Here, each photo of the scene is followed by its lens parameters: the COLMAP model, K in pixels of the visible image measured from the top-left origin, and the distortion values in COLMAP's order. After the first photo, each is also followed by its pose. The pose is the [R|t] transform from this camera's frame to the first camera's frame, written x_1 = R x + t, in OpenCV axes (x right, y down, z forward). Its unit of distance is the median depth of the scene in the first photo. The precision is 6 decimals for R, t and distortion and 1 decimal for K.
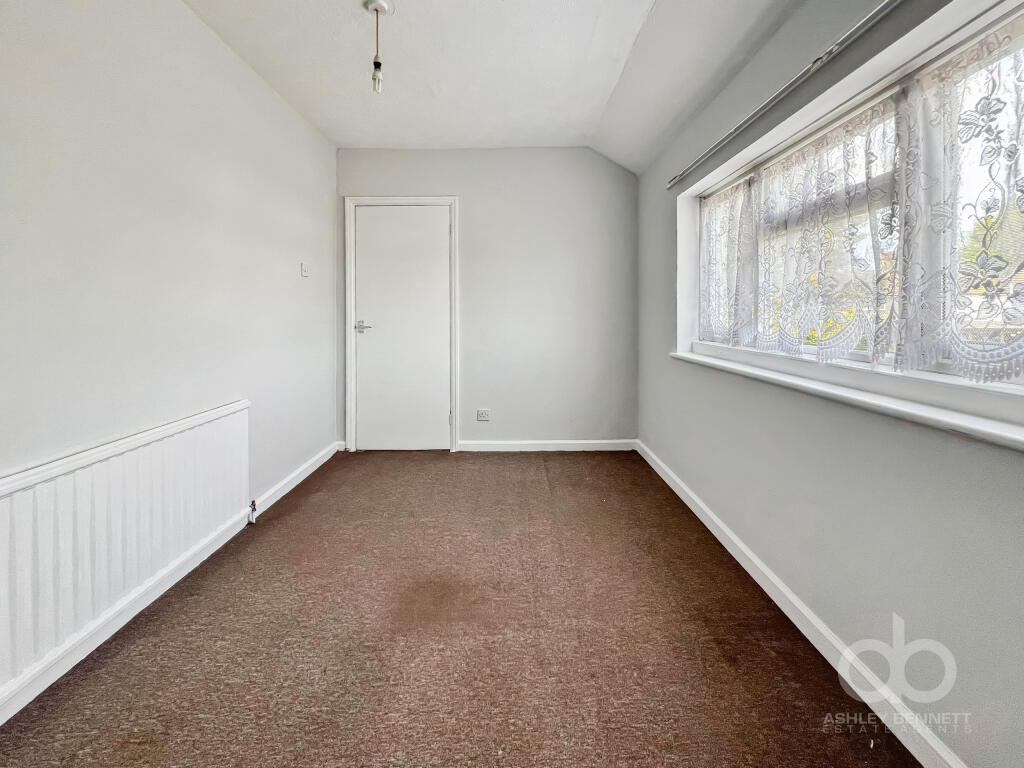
lens RADIAL K [[413.7, 0, 508.6], [0, 413.7, 324.1], [0, 0, 1]] dist [-0.002554, 0.000504]
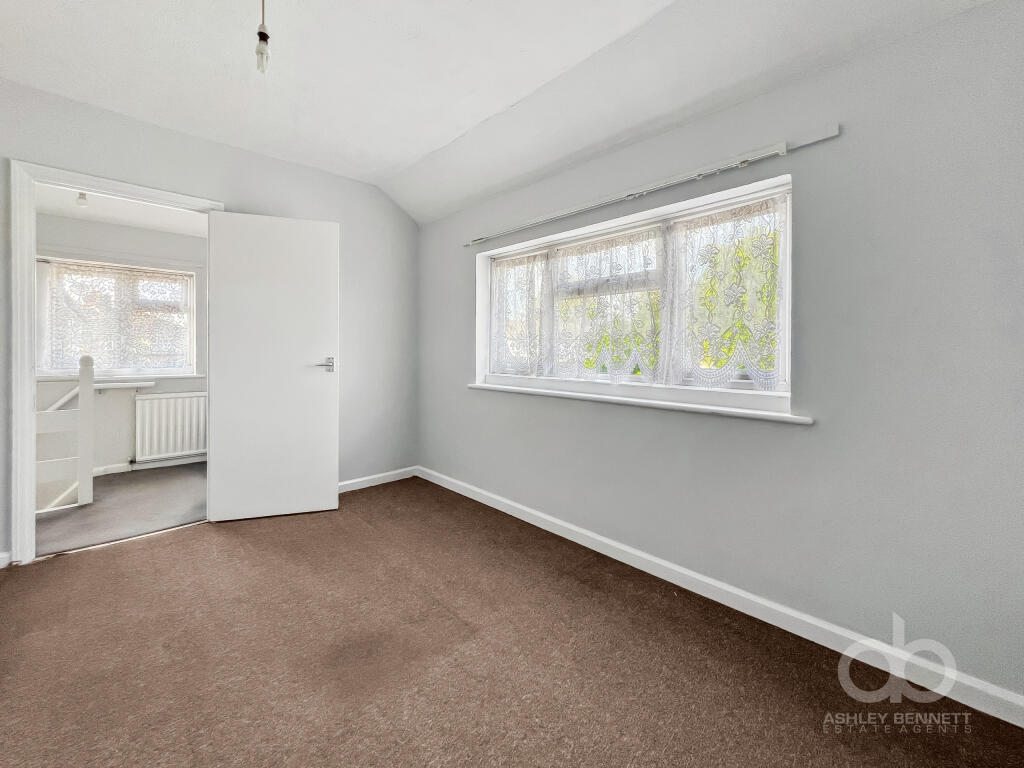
lens RADIAL K [[413.7, 0, 478.4], [0, 413.7, 363.3], [0, 0, 1]] dist [-0.002554, 0.000504]
pose [[0.752073, -0.010874, 0.658990, -0.536901], [0.007971, 0.999941, 0.007404, 0.000283], [-0.659032, -0.000316, 0.752115, 0.127471]]
